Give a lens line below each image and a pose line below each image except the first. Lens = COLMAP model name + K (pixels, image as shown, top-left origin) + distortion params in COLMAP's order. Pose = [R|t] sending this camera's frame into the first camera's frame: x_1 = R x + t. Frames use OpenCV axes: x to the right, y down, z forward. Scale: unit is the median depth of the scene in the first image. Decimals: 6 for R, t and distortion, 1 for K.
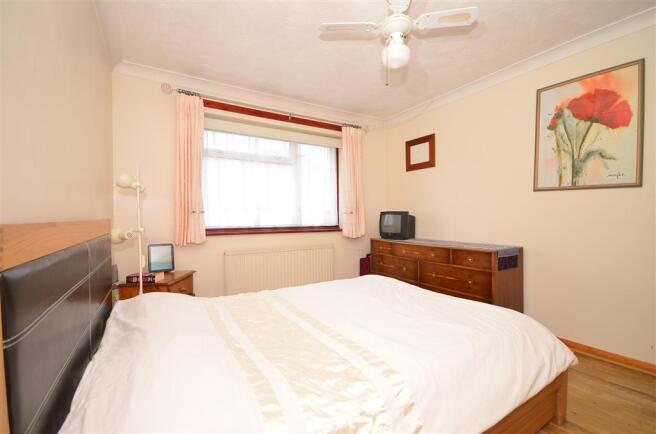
lens RADIAL K [[295.0, 0, 328.0], [0, 295.0, 217.0], [0, 0, 1]] dist [-0.001654, -0.000380]
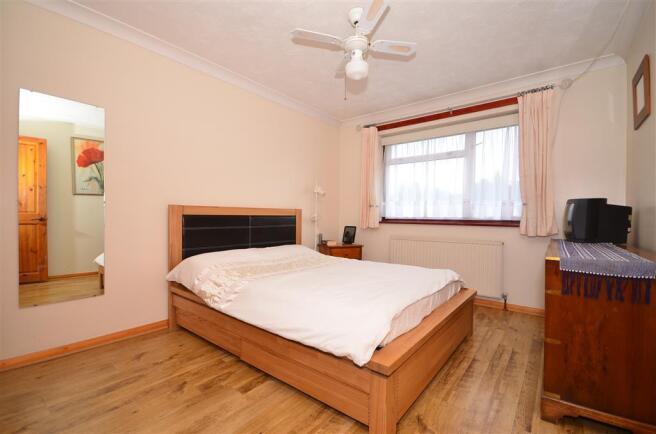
lens RADIAL K [[295.0, 0, 328.0], [0, 295.0, 217.0], [0, 0, 1]] dist [-0.001654, -0.000380]
pose [[0.316435, 0.010549, -0.948556, 0.704563], [-0.014323, 0.999877, 0.006342, 0.025782], [0.948506, 0.011579, 0.316547, 0.273586]]
